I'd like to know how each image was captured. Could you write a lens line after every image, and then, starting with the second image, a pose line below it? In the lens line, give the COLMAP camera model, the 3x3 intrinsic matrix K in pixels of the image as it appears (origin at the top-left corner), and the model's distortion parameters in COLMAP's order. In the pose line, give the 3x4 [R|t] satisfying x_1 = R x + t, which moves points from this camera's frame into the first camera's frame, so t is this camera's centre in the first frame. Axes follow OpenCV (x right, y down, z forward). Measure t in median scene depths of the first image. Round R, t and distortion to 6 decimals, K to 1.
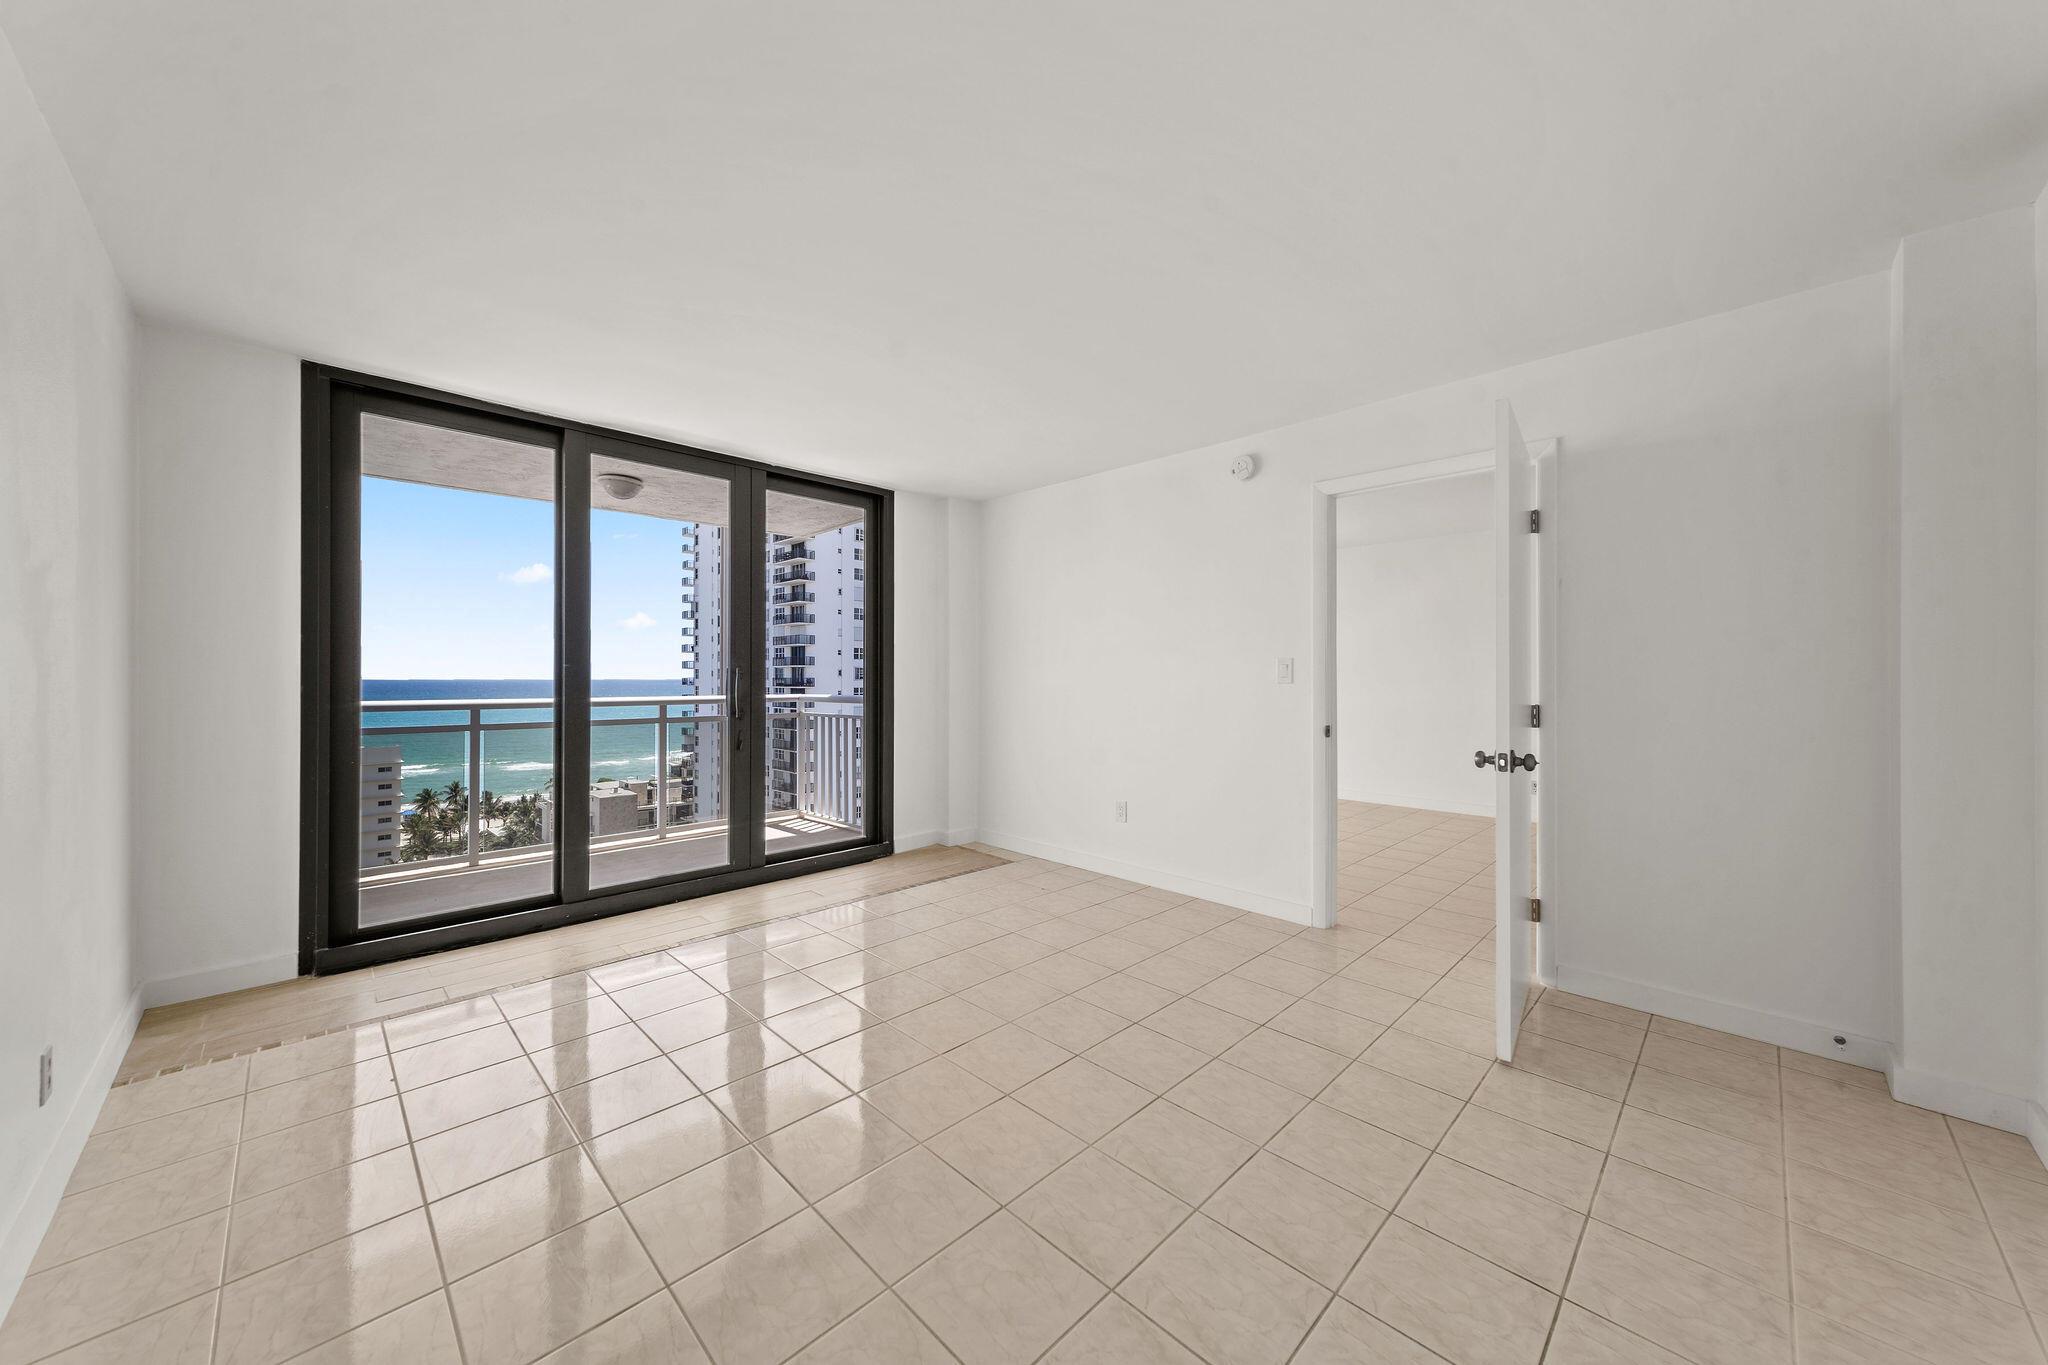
lens RADIAL K [[730.0, 0, 1026.4], [0, 730.0, 671.1], [0, 0, 1]] dist [0.017707, -0.002493]
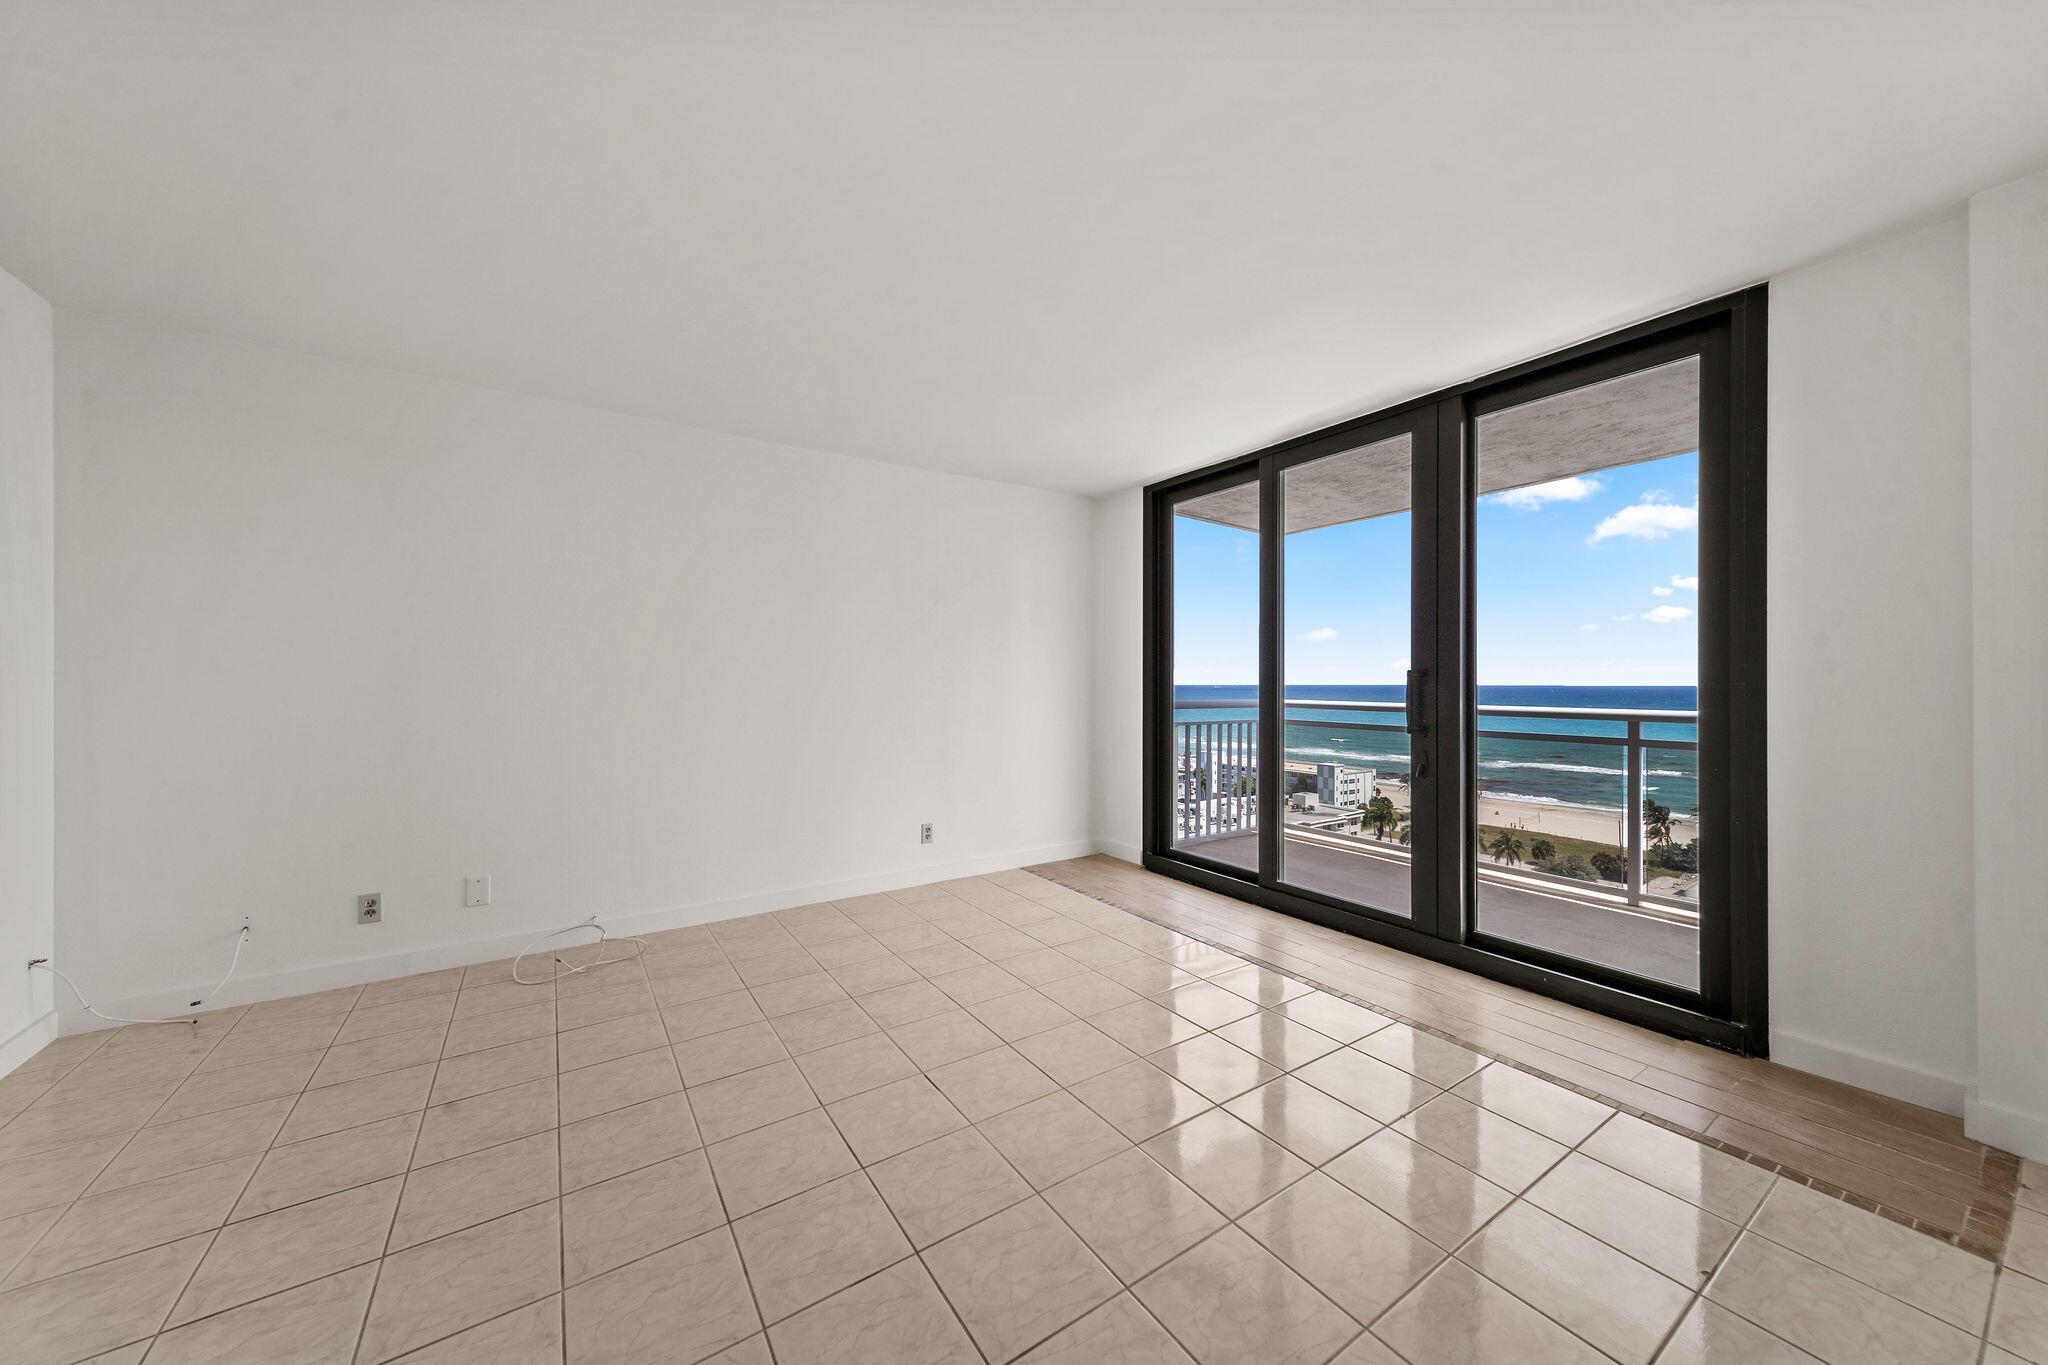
lens RADIAL K [[700.0, 0, 999.9], [0, 700.0, 680.3], [0, 0, 1]] dist [-0.002430, 0.000133]
pose [[-0.206258, -0.007260, -0.978471, 0.424571], [0.003118, 0.999963, -0.008077, 0.012136], [0.978493, -0.004717, -0.206227, 0.723571]]
